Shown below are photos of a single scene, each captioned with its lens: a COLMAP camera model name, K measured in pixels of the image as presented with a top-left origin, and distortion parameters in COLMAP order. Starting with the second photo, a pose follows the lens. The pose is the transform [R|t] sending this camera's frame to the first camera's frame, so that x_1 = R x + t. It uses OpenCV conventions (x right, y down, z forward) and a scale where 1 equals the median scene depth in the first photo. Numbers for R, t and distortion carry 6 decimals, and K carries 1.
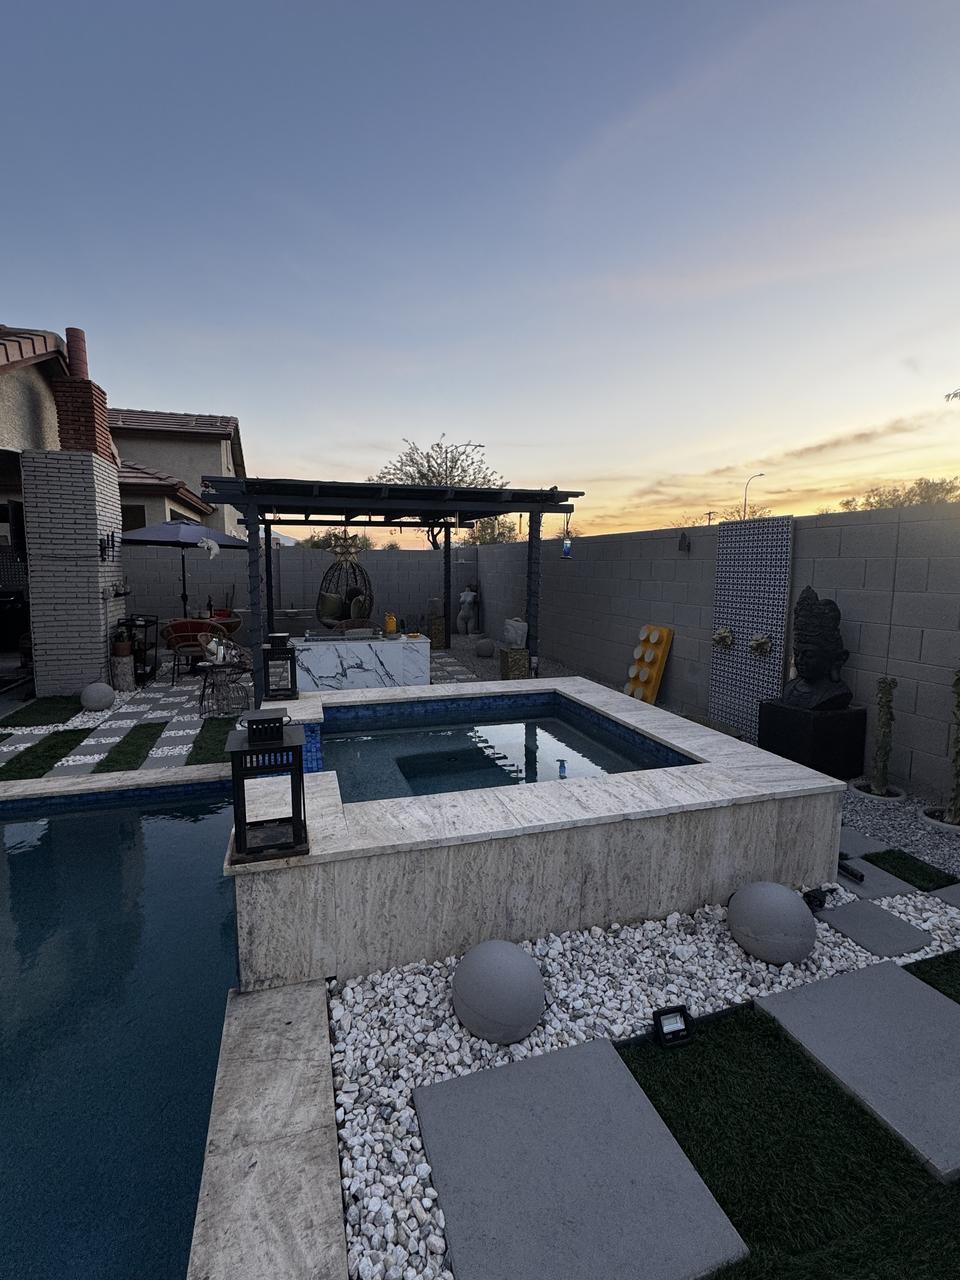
lens RADIAL K [[595.3, 0, 480.0], [0, 595.3, 640.0], [0, 0, 1]] dist [-0.002863, 0.000059]
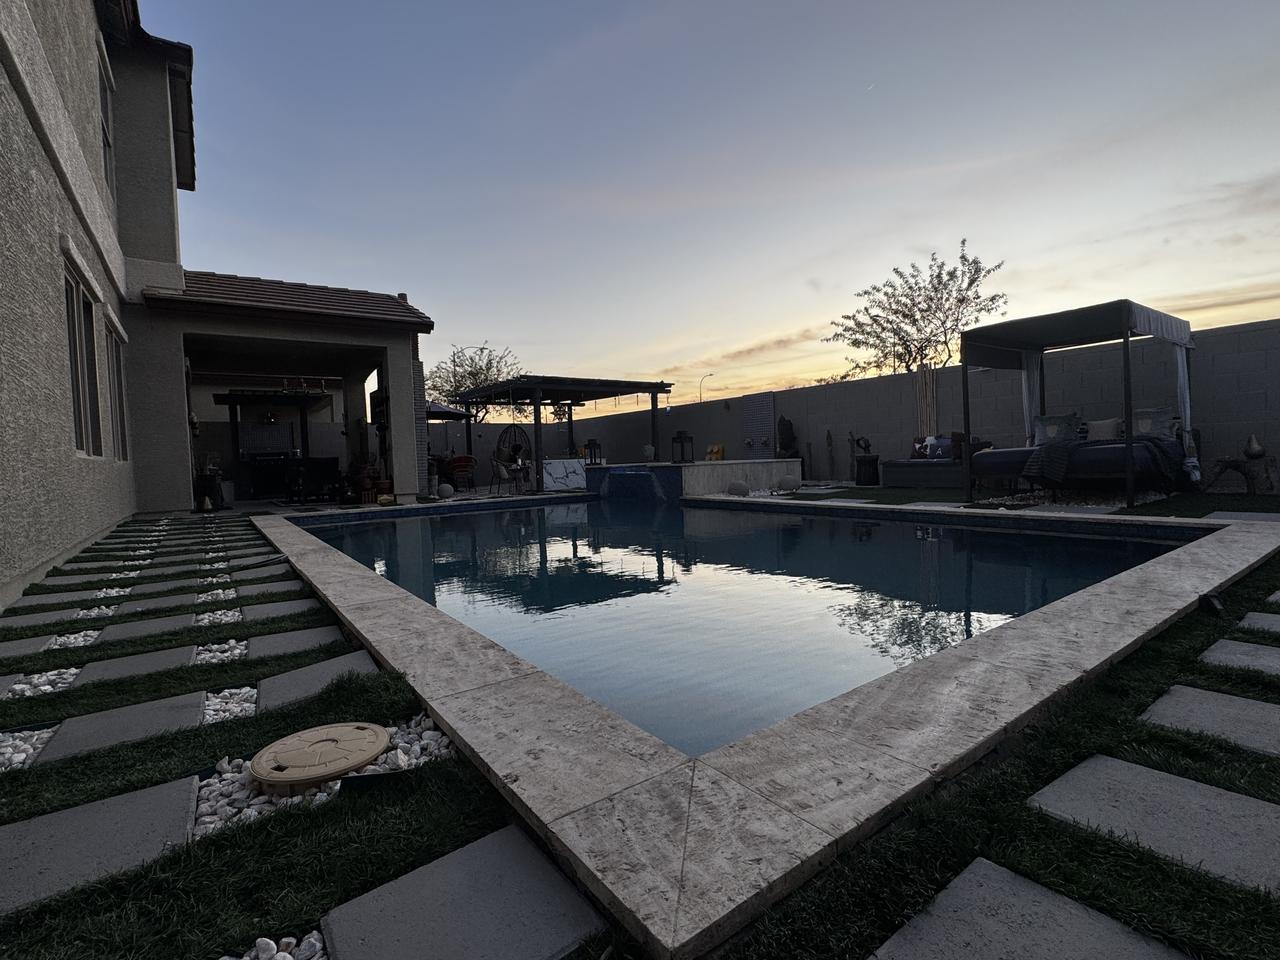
lens RADIAL K [[595.3, 0, 640.0], [0, 595.3, 480.0], [0, 0, 1]] dist [-0.002863, 0.000059]
pose [[0.949221, -0.048245, 0.310889, -0.588989], [0.077061, 0.993724, -0.081077, 0.237137], [-0.305027, 0.100918, 0.946982, -0.865437]]
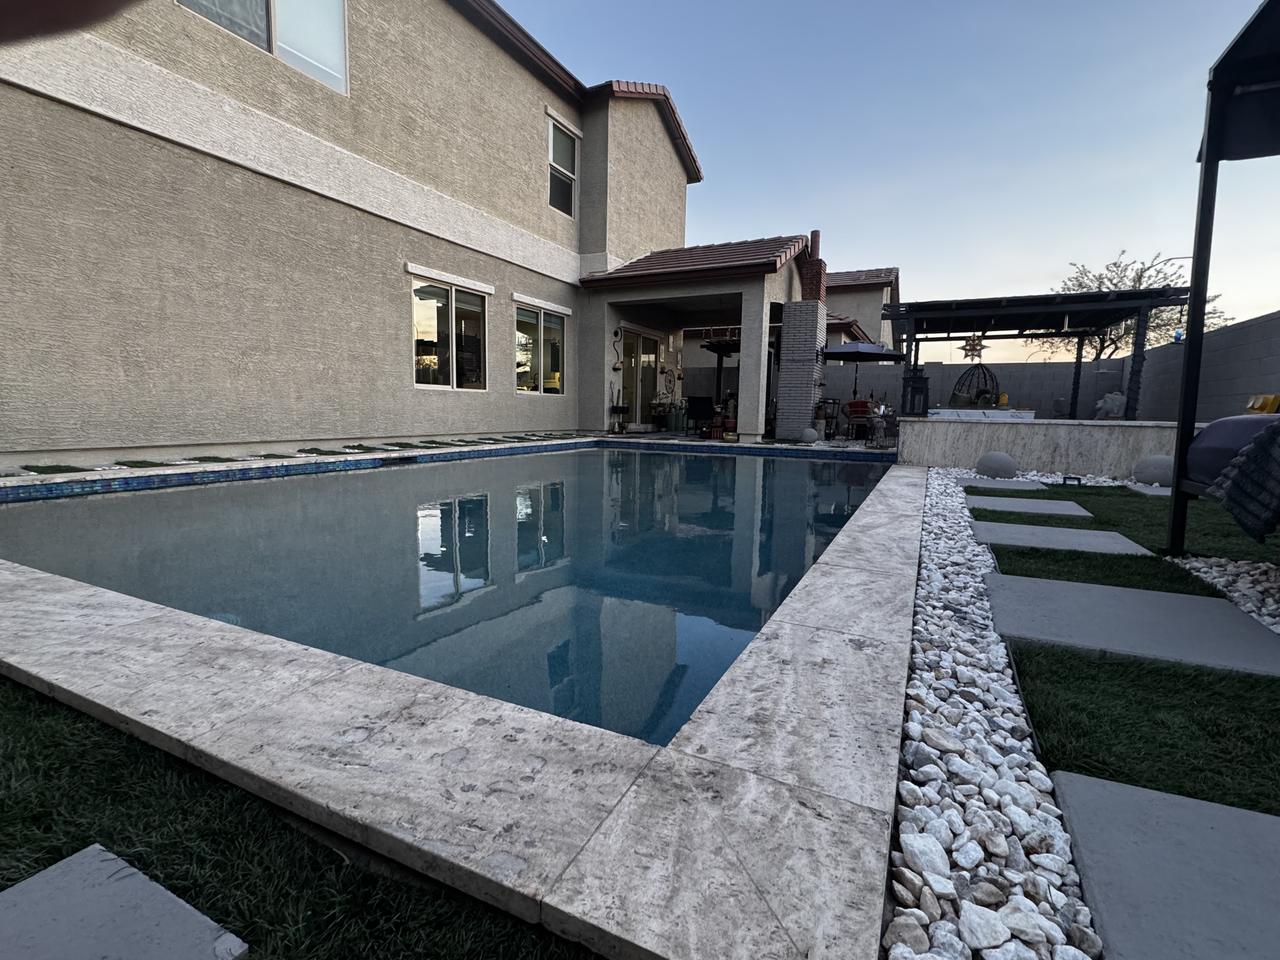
lens RADIAL K [[595.3, 0, 640.0], [0, 595.3, 480.0], [0, 0, 1]] dist [-0.002863, 0.000059]
pose [[0.724775, 0.088652, -0.683259, 0.205331], [-0.099521, 0.994758, 0.023500, 0.217210], [0.681760, 0.050967, 0.729798, -0.595170]]
